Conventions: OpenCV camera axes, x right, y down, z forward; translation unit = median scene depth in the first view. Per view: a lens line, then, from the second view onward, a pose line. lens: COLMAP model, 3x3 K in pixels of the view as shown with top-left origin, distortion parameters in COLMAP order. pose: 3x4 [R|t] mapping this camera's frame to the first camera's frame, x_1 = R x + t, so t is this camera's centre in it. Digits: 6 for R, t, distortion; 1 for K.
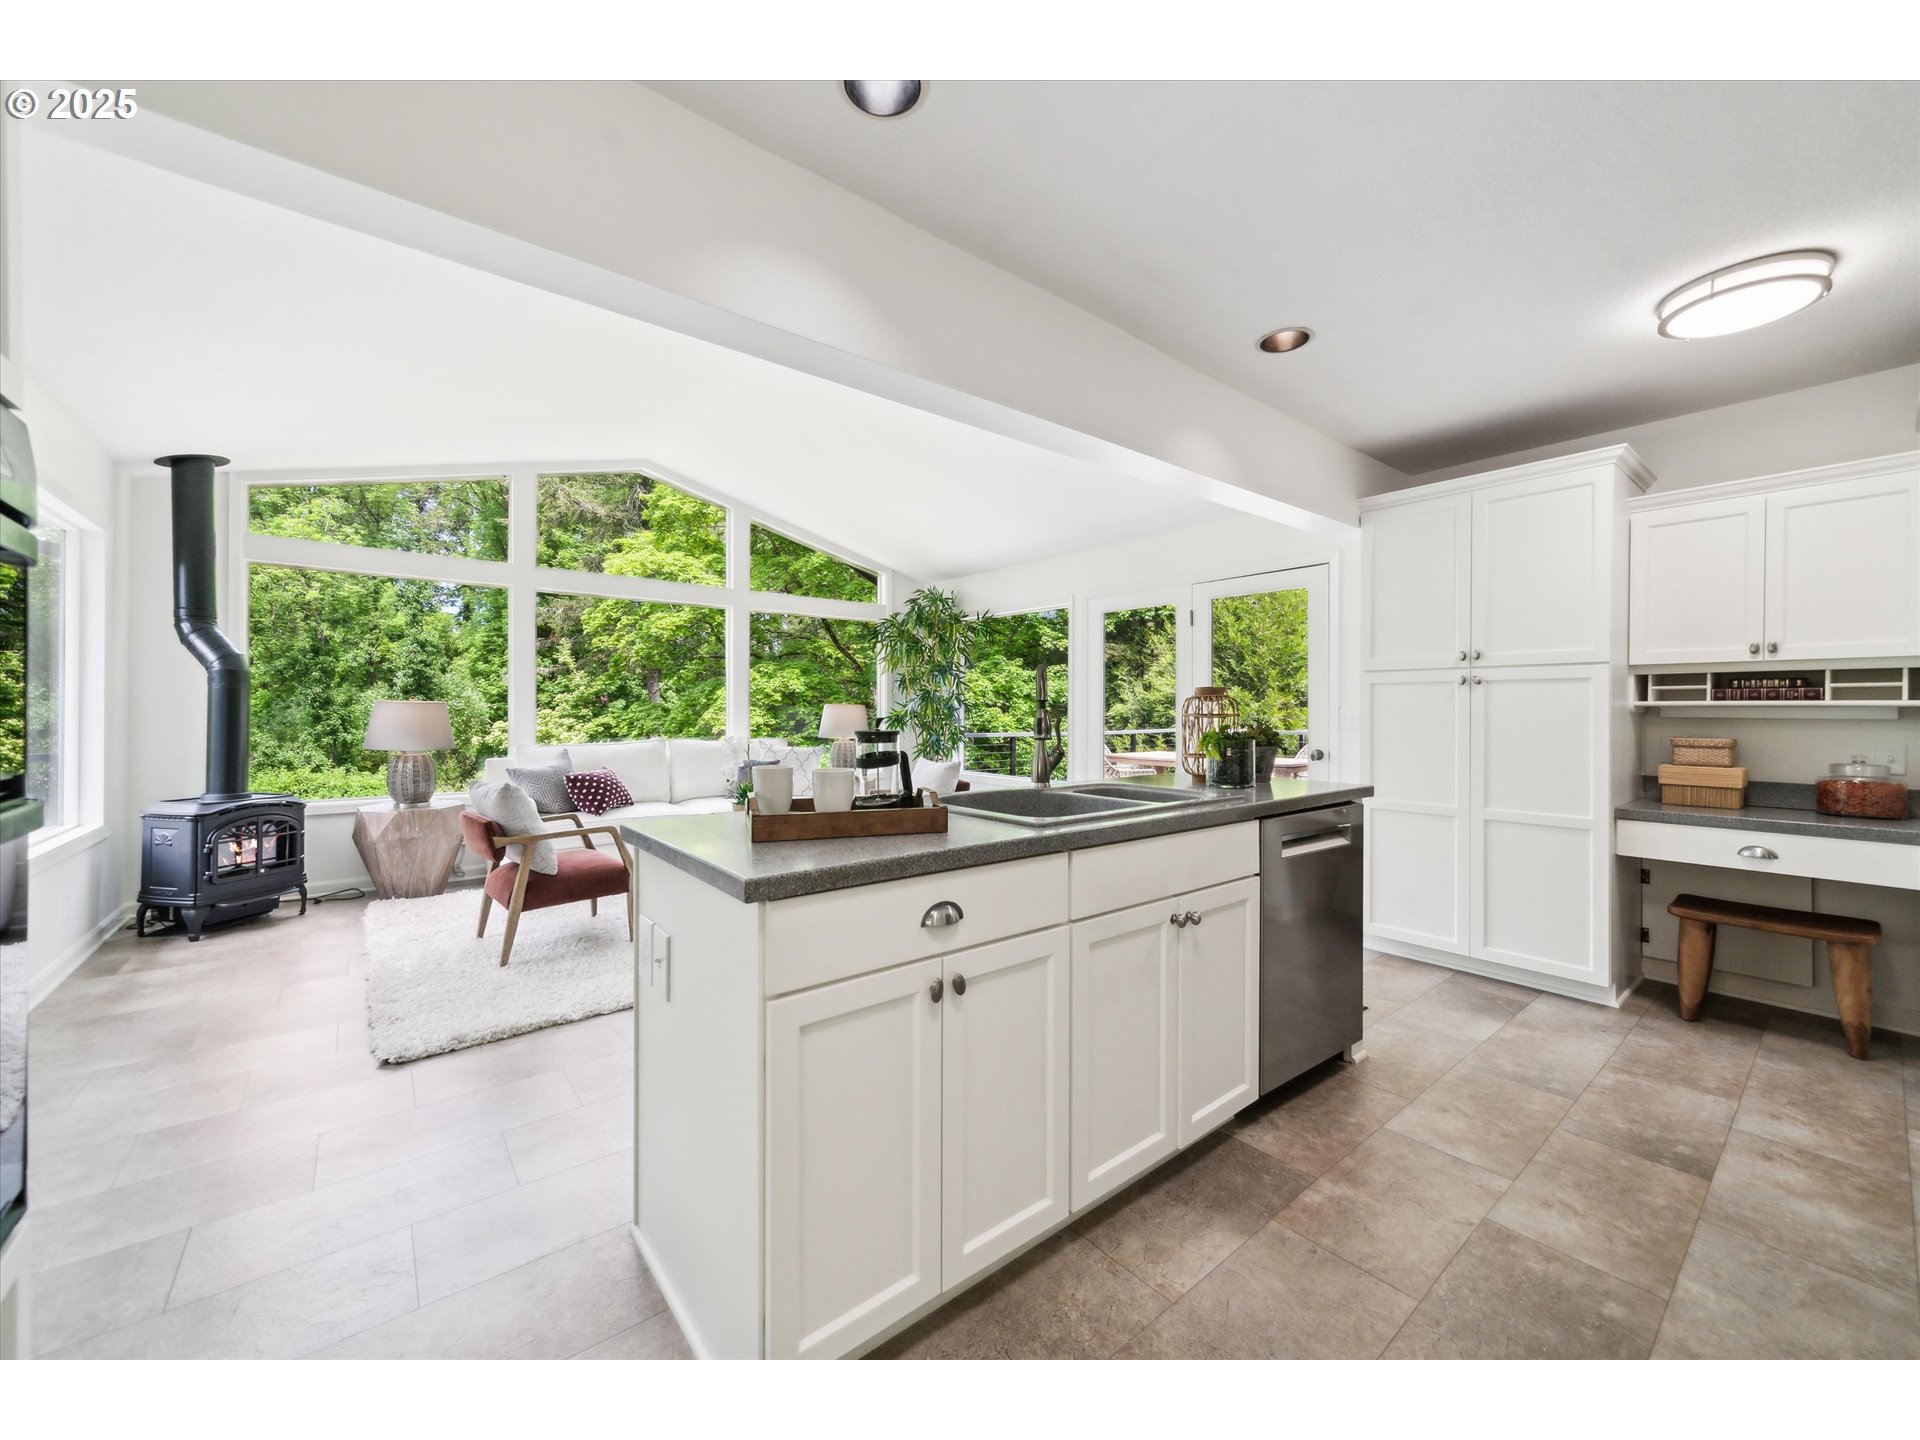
lens RADIAL K [[736.4, 0, 956.0], [0, 736.4, 712.6], [0, 0, 1]] dist [0.000589, 0.000511]
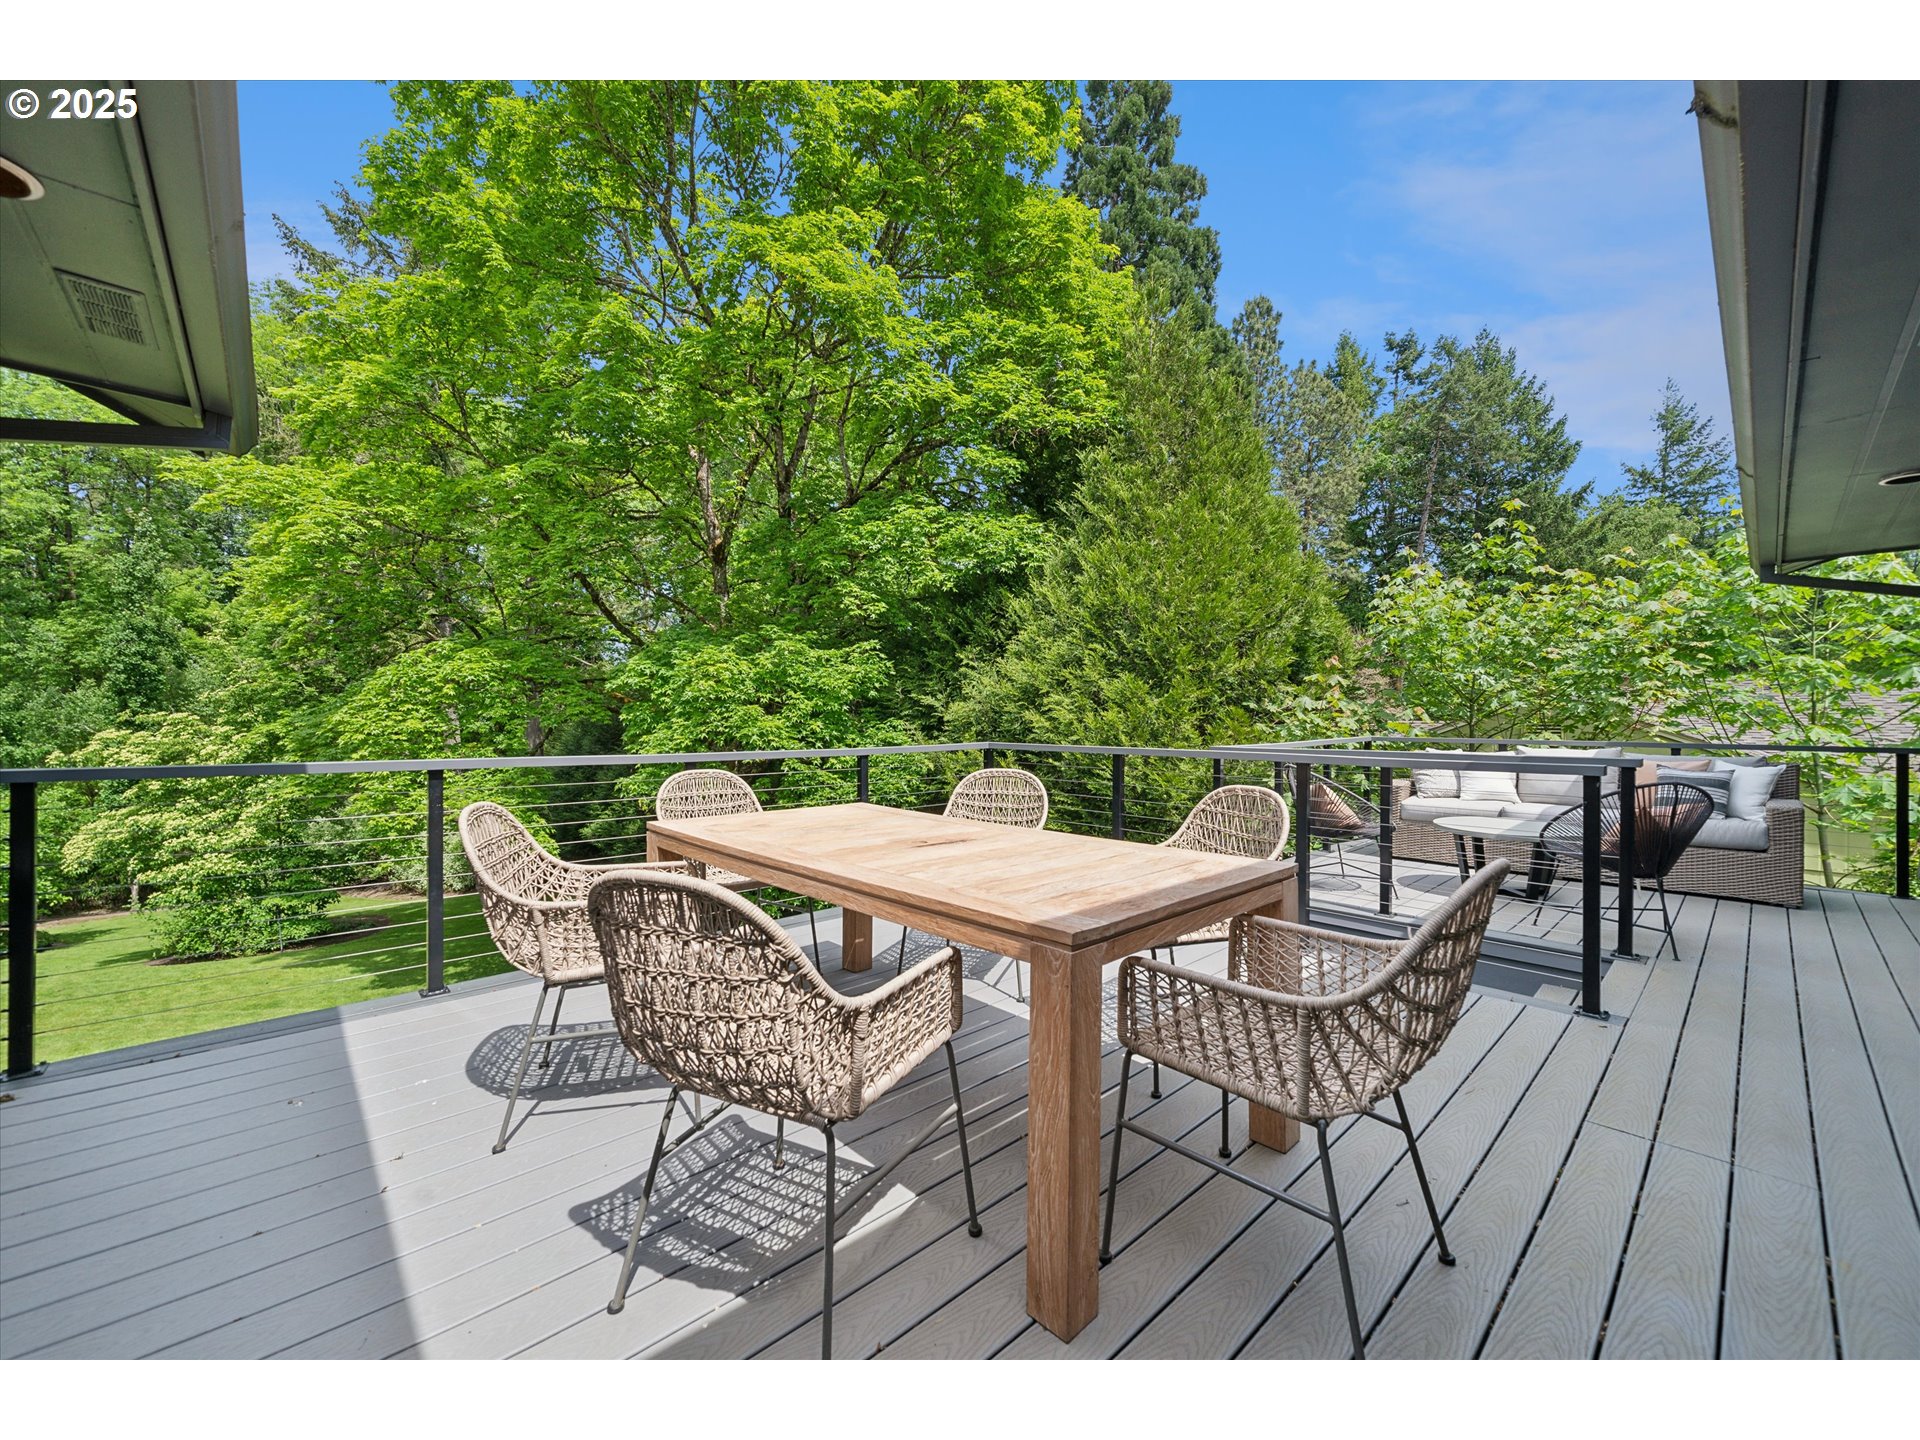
lens RADIAL K [[736.4, 0, 955.8], [0, 736.4, 720.3], [0, 0, 1]] dist [0.000589, 0.000511]
pose [[0.997342, 0.000971, 0.072854, 0.432739], [-0.000921, 0.999999, -0.000709, 0.012835], [-0.072855, 0.000640, 0.997342, 0.882356]]
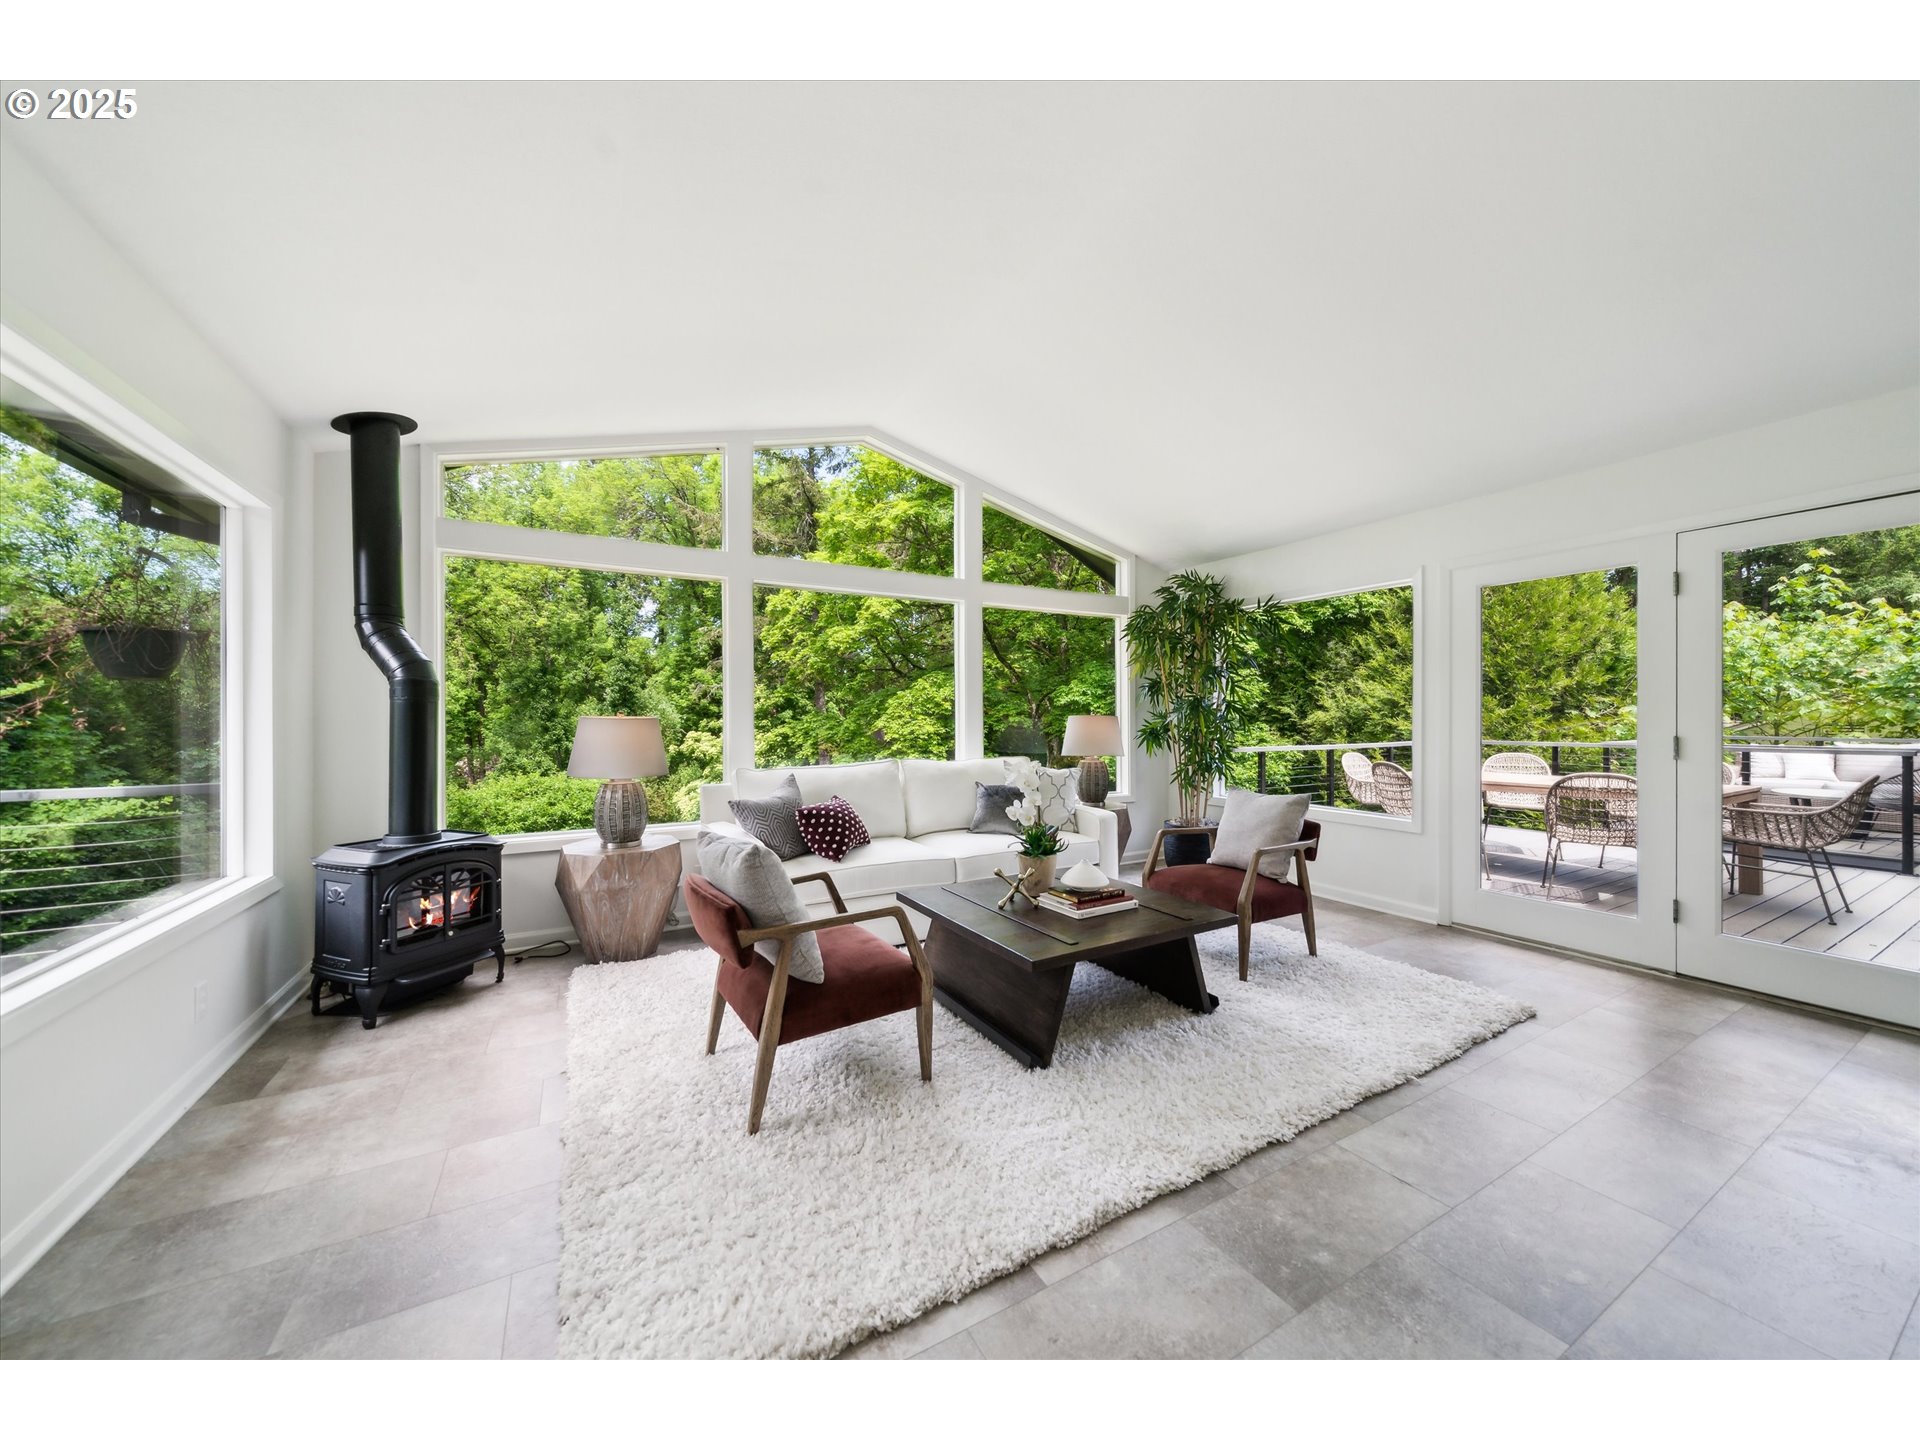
lens RADIAL K [[672.4, 0, 969.3], [0, 672.4, 721.4], [0, 0, 1]] dist [-0.001761, 0.000651]
pose [[0.987895, -0.005961, -0.155011, -0.198851], [0.006310, 0.999979, 0.001758, -0.007509], [0.154998, -0.002715, 0.987911, 0.267480]]
